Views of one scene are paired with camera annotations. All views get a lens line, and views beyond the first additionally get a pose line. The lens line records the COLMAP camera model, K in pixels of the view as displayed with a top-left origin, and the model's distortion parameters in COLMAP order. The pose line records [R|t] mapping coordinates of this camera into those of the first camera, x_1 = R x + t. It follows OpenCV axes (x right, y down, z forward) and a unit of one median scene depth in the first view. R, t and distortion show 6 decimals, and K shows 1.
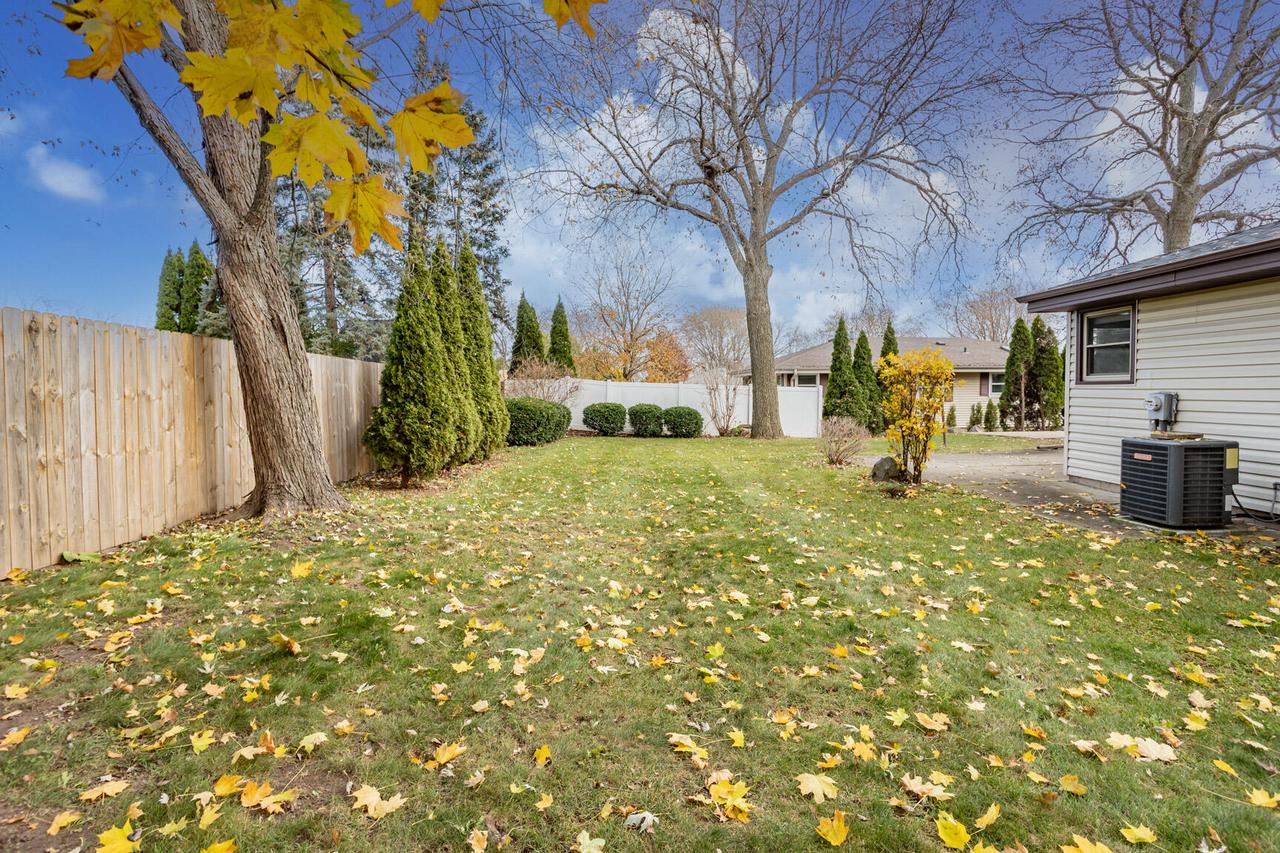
lens RADIAL K [[626.4, 0, 642.7], [0, 626.4, 407.1], [0, 0, 1]] dist [-0.033539, 0.020223]
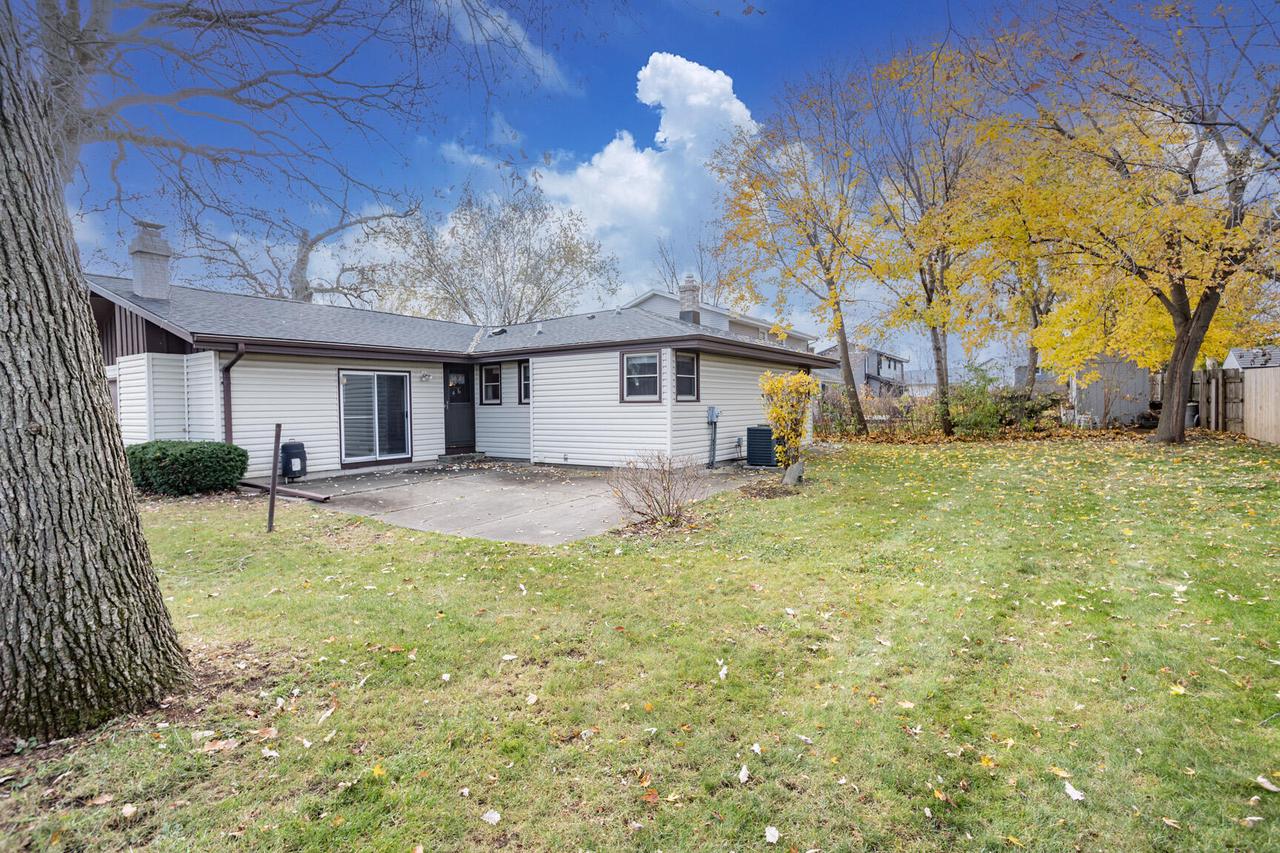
lens RADIAL K [[626.4, 0, 642.7], [0, 626.4, 407.1], [0, 0, 1]] dist [-0.033539, 0.020223]
pose [[-0.807713, 0.014829, 0.589389, -0.065877], [0.036916, 0.998994, 0.025456, -0.066758], [-0.588418, 0.042318, -0.807448, 2.244008]]
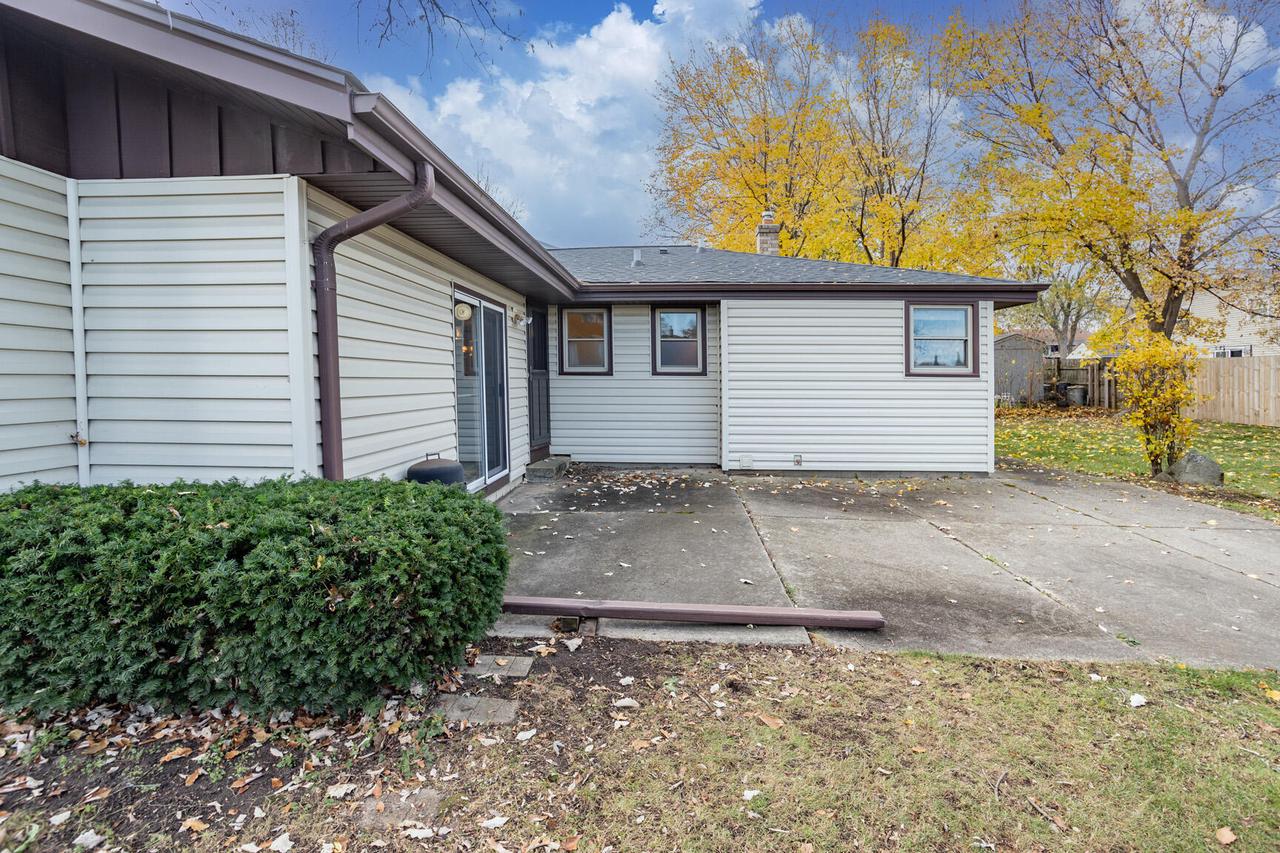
lens RADIAL K [[626.4, 0, 642.7], [0, 626.4, 407.1], [0, 0, 1]] dist [-0.033539, 0.020223]
pose [[-0.997617, -0.001415, 0.068984, 1.223044], [0.003790, 0.997157, 0.075259, -0.068397], [-0.068895, 0.075341, -0.994775, 2.102371]]
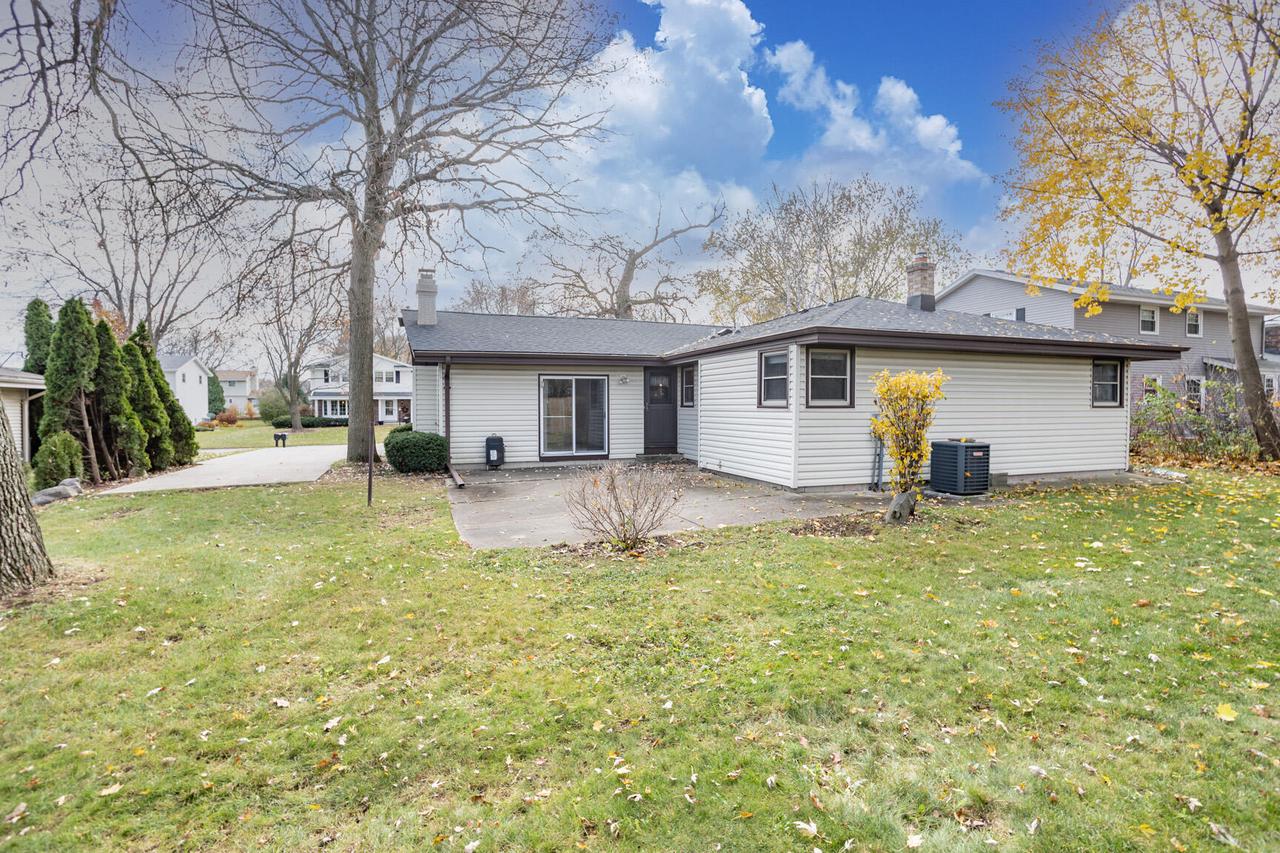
lens RADIAL K [[626.4, 0, 642.7], [0, 626.4, 407.1], [0, 0, 1]] dist [-0.033539, 0.020223]
pose [[-0.302039, 0.003958, 0.953287, -0.345831], [0.031364, 0.999491, 0.005787, -0.057516], [-0.952779, 0.031646, -0.302010, 1.702086]]
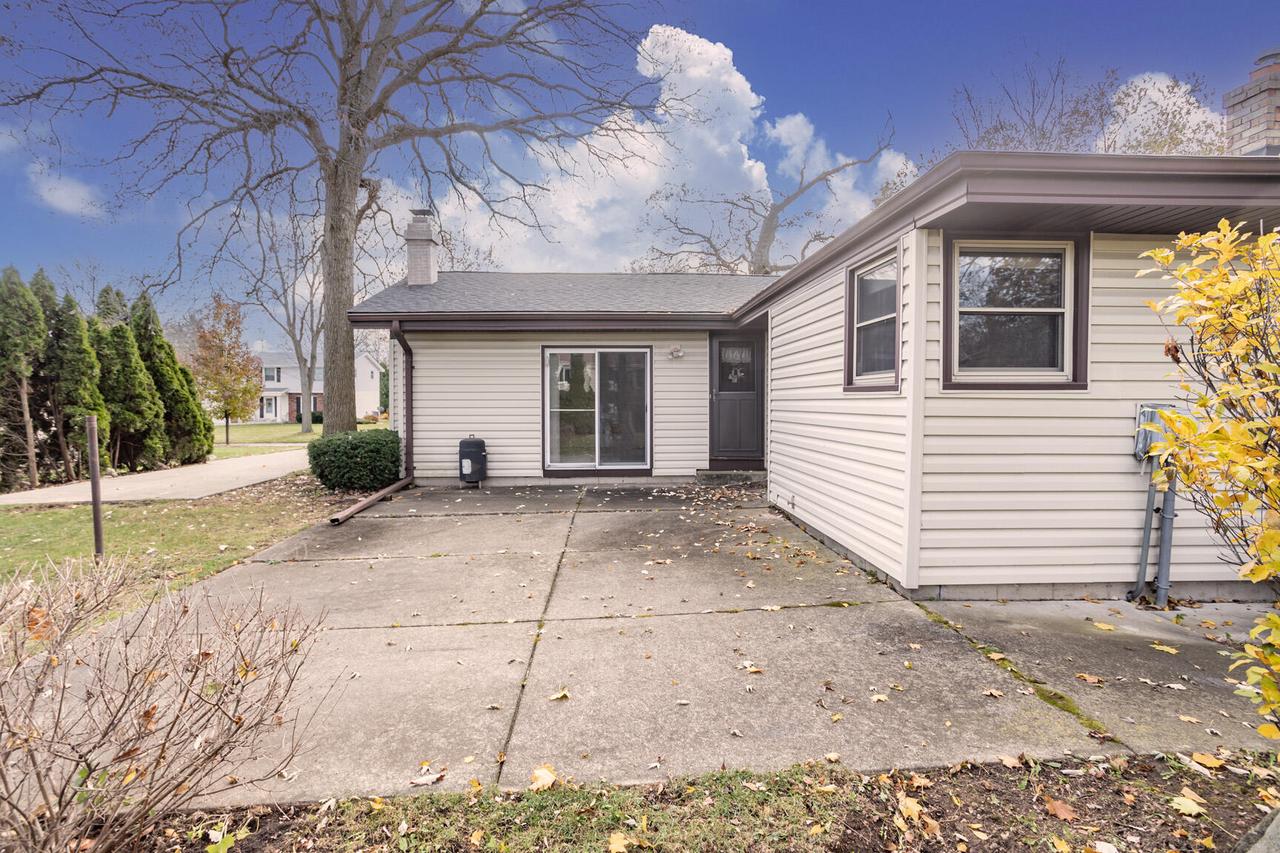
lens RADIAL K [[632.3, 0, 640.6], [0, 632.3, 408.3], [0, 0, 1]] dist [-0.033254, 0.019413]
pose [[-0.002763, -0.005037, 0.999983, 0.240295], [0.030777, 0.999513, 0.005119, -0.032672], [-0.999522, 0.030791, -0.002606, 1.263257]]
